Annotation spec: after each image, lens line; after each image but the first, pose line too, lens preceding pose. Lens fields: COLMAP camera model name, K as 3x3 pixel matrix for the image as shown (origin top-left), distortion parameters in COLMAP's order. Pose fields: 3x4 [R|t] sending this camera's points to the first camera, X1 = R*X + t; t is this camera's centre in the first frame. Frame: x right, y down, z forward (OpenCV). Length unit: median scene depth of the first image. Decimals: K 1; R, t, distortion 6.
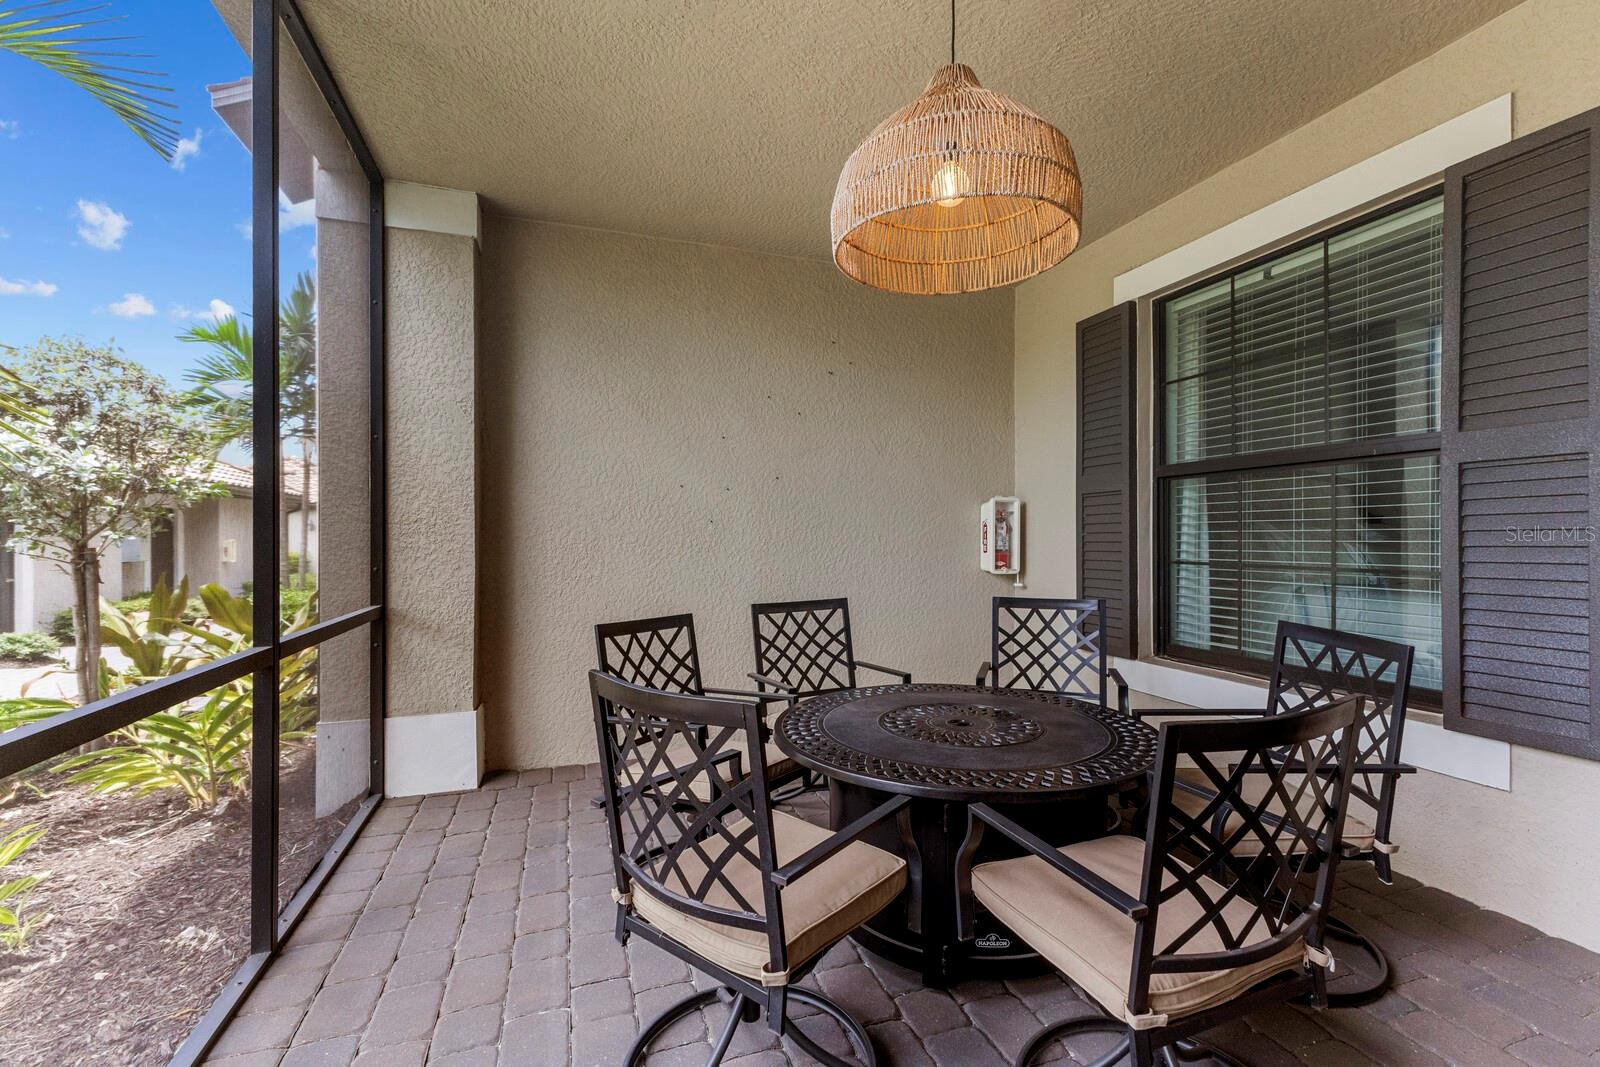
lens RADIAL K [[695.5, 0, 800.0], [0, 695.5, 533.5], [0, 0, 1]] dist [-0.000604, -0.000209]
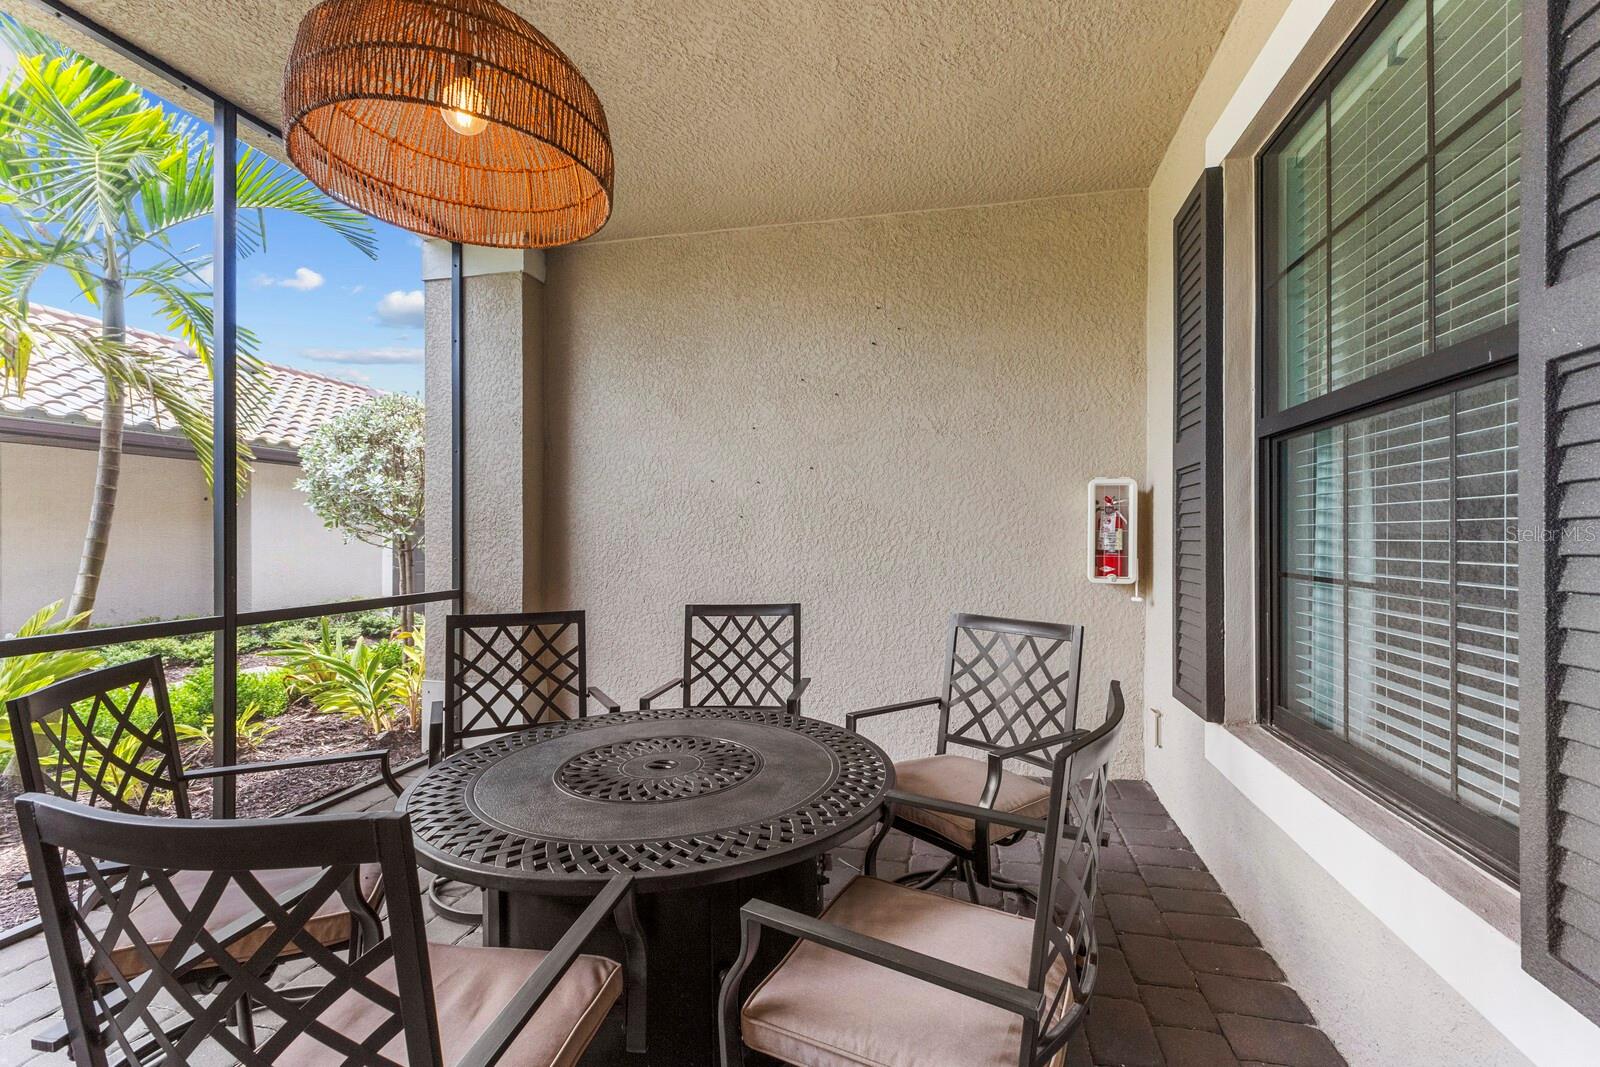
lens RADIAL K [[695.5, 0, 800.0], [0, 695.5, 533.5], [0, 0, 1]] dist [-0.000604, -0.000209]
pose [[0.851960, 0.001099, -0.523605, 0.479430], [0.002673, 0.999976, 0.006448, -0.000325], [0.523600, -0.006893, 0.851937, 0.243353]]
